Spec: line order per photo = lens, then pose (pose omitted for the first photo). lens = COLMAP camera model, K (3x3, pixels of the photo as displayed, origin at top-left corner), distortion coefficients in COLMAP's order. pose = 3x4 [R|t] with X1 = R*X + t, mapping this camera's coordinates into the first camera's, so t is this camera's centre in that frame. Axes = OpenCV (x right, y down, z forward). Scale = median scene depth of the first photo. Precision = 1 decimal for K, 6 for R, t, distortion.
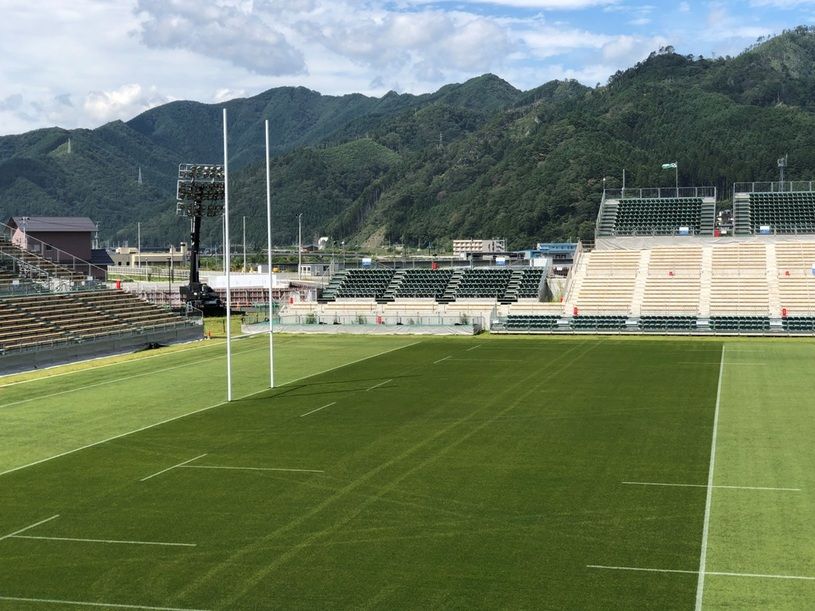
lens RADIAL K [[1315.6, 0, 408.4], [0, 1315.6, 304.5], [0, 0, 1]] dist [-0.033433, 0.000000]
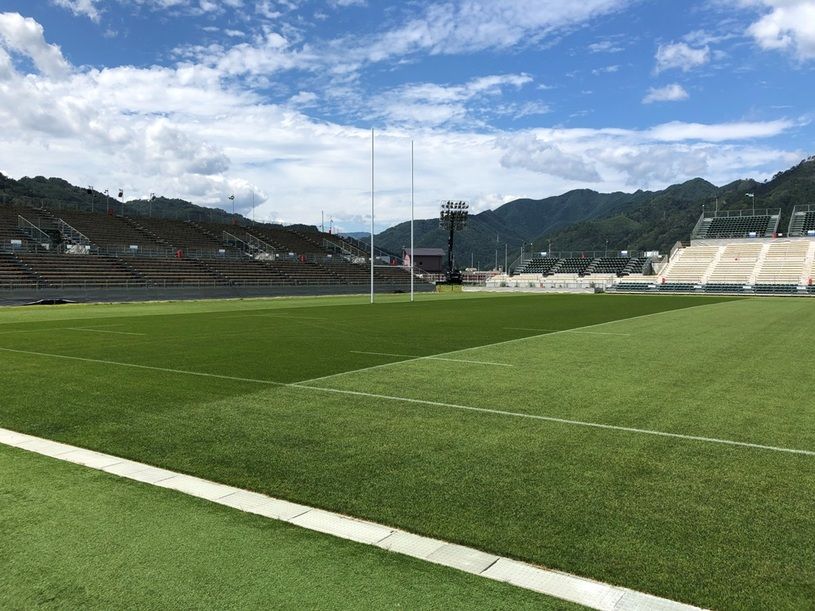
lens RADIAL K [[678.4, 0, 405.0], [0, 678.4, 308.0], [0, 0, 1]] dist [0.028115, -0.056127]
pose [[0.937124, 0.027913, -0.347878, 0.108093], [-0.028464, 0.999589, 0.003529, 0.039442], [0.347833, 0.006595, 0.937533, 0.105086]]
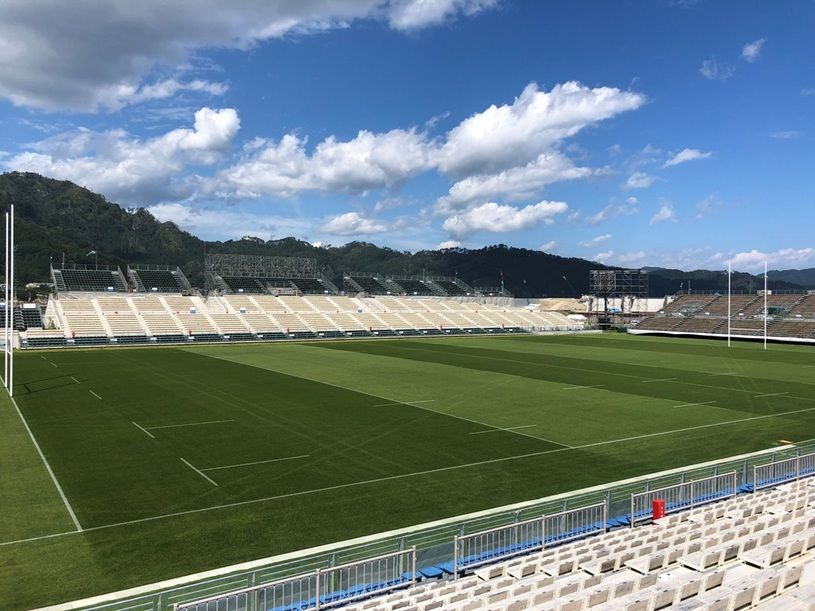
lens RADIAL K [[678.4, 0, 413.4], [0, 678.4, 299.7], [0, 0, 1]] dist [0.028115, -0.056127]
pose [[0.671307, 0.016316, 0.741000, -0.205744], [0.015973, 0.999207, -0.036473, -0.000830], [-0.741007, 0.036321, 0.670514, 0.063383]]
